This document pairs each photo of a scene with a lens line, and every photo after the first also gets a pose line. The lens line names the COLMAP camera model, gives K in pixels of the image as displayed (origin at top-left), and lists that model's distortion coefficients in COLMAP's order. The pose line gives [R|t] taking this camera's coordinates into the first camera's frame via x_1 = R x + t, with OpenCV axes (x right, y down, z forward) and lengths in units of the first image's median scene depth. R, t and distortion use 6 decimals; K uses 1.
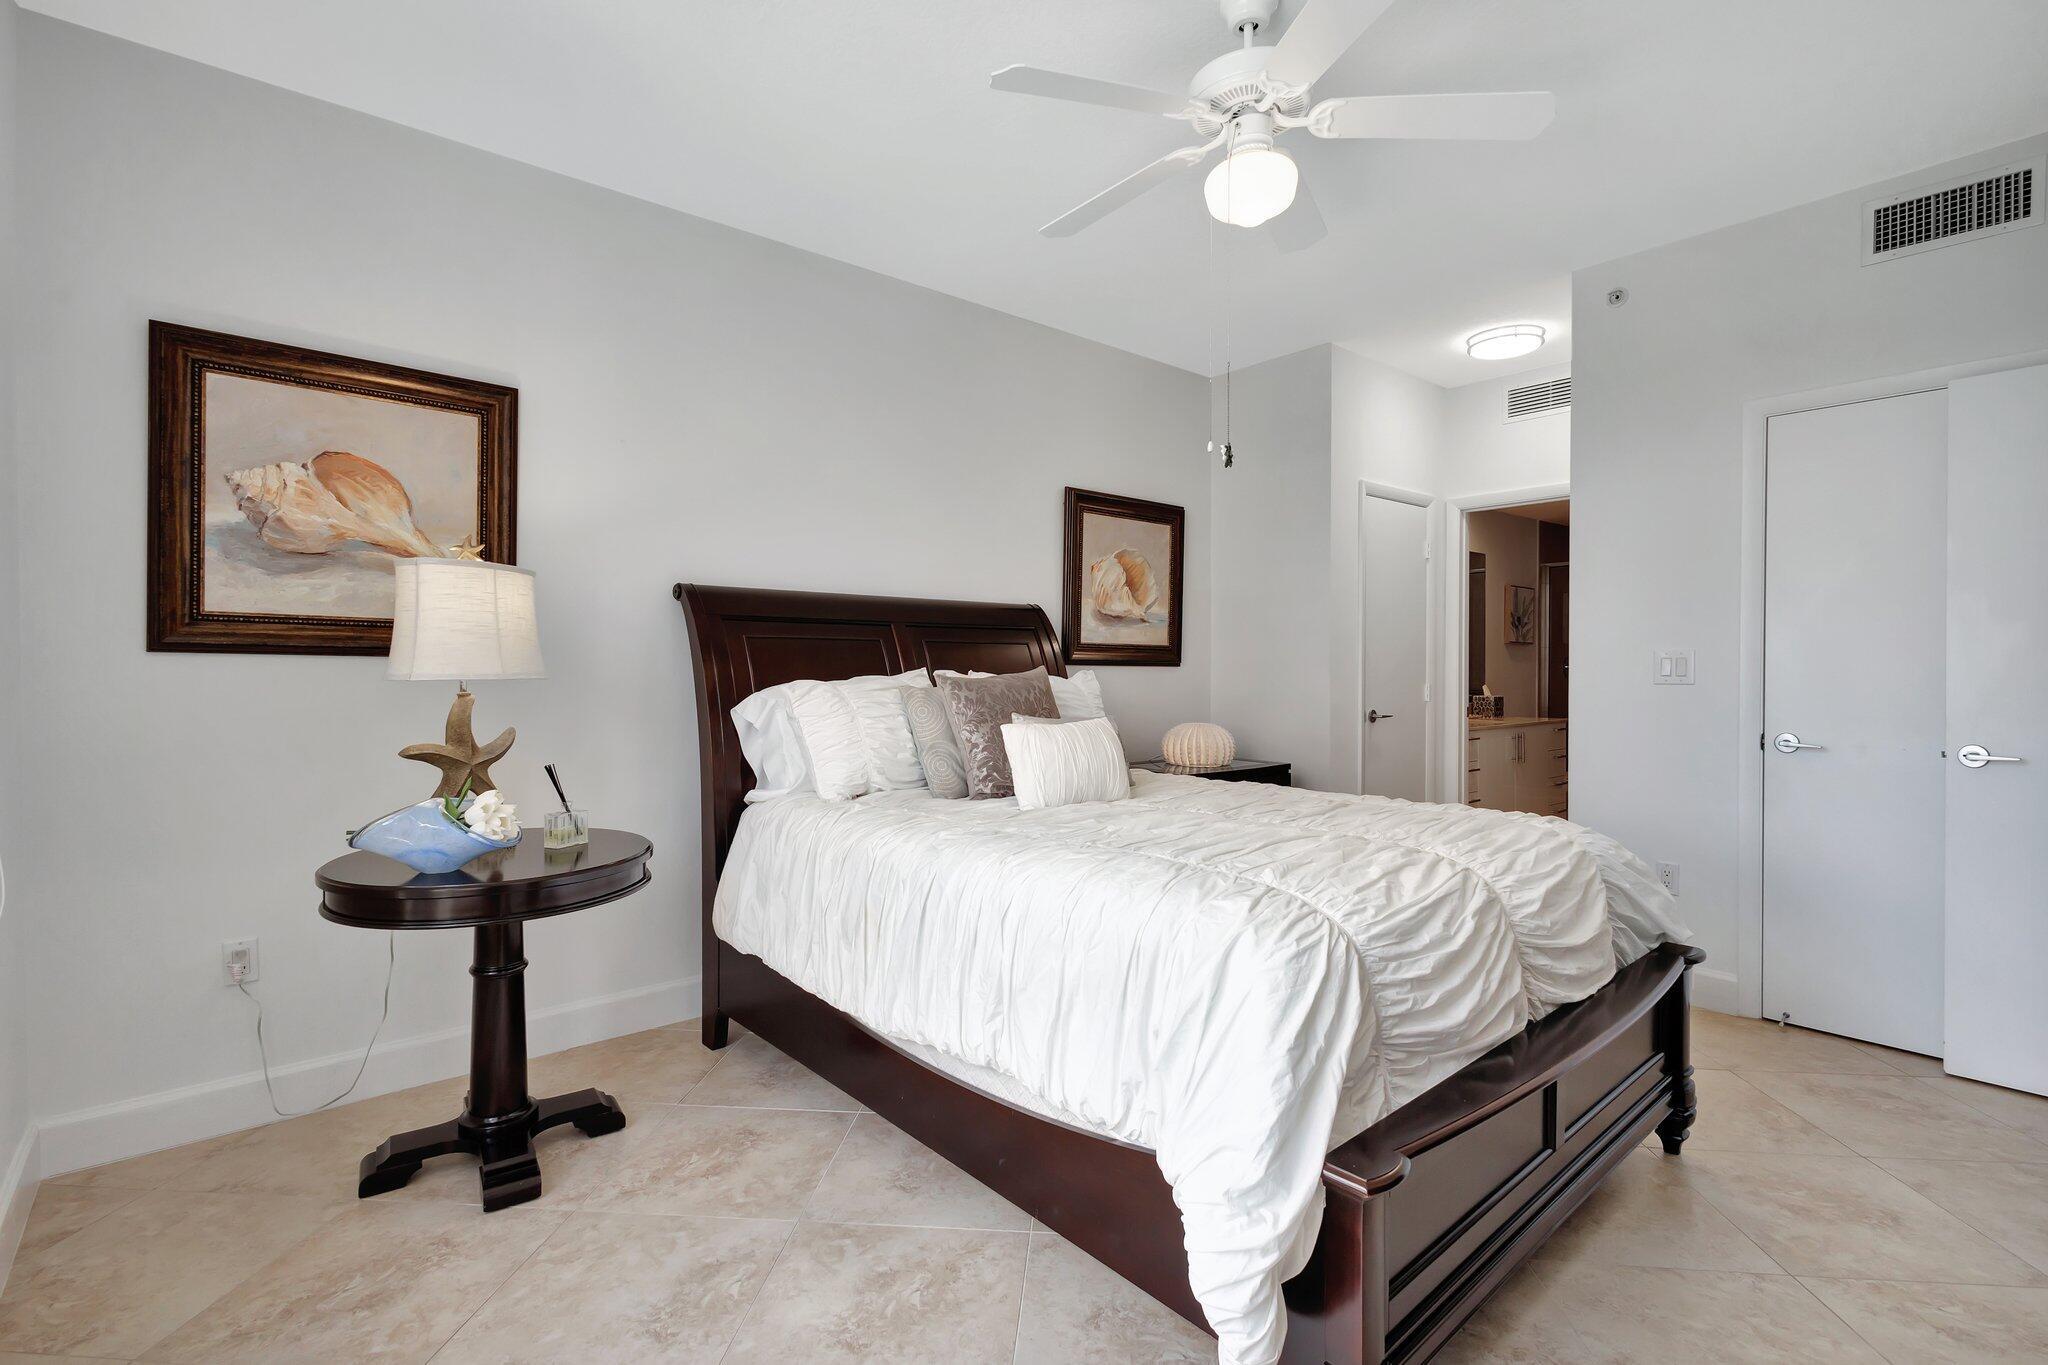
lens RADIAL K [[938.1, 0, 1073.5], [0, 938.1, 663.4], [0, 0, 1]] dist [0.004768, -0.000563]
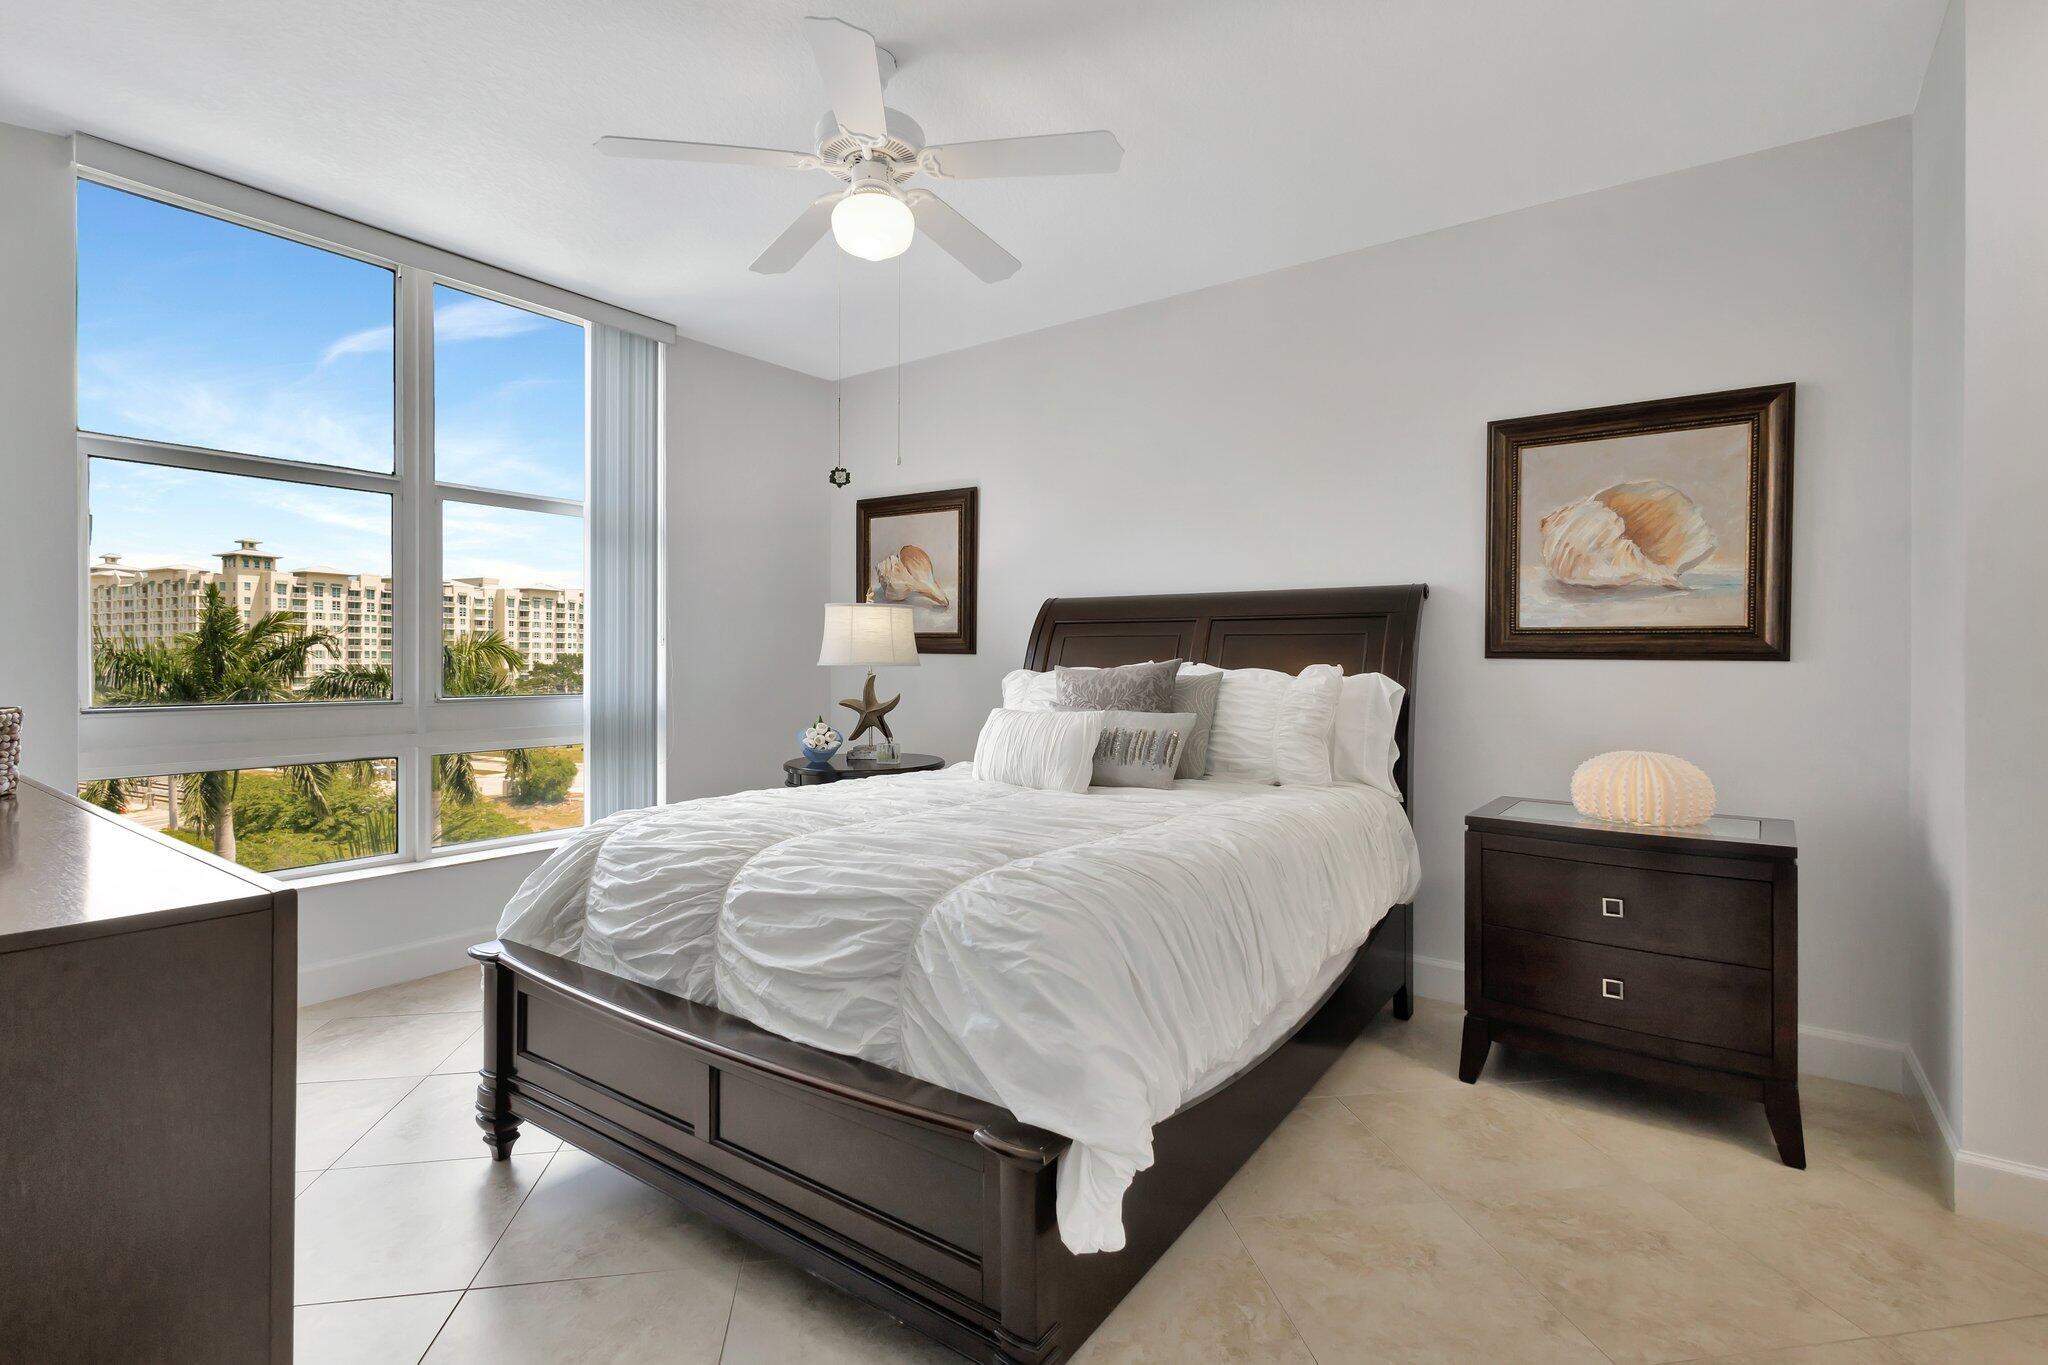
lens RADIAL K [[938.1, 0, 1026.0], [0, 938.1, 680.1], [0, 0, 1]] dist [0.004768, -0.000563]
pose [[0.227668, 0.013863, -0.973640, 0.613113], [-0.005190, 0.999902, 0.013024, 0.010537], [0.973725, 0.002088, 0.227717, 0.445815]]
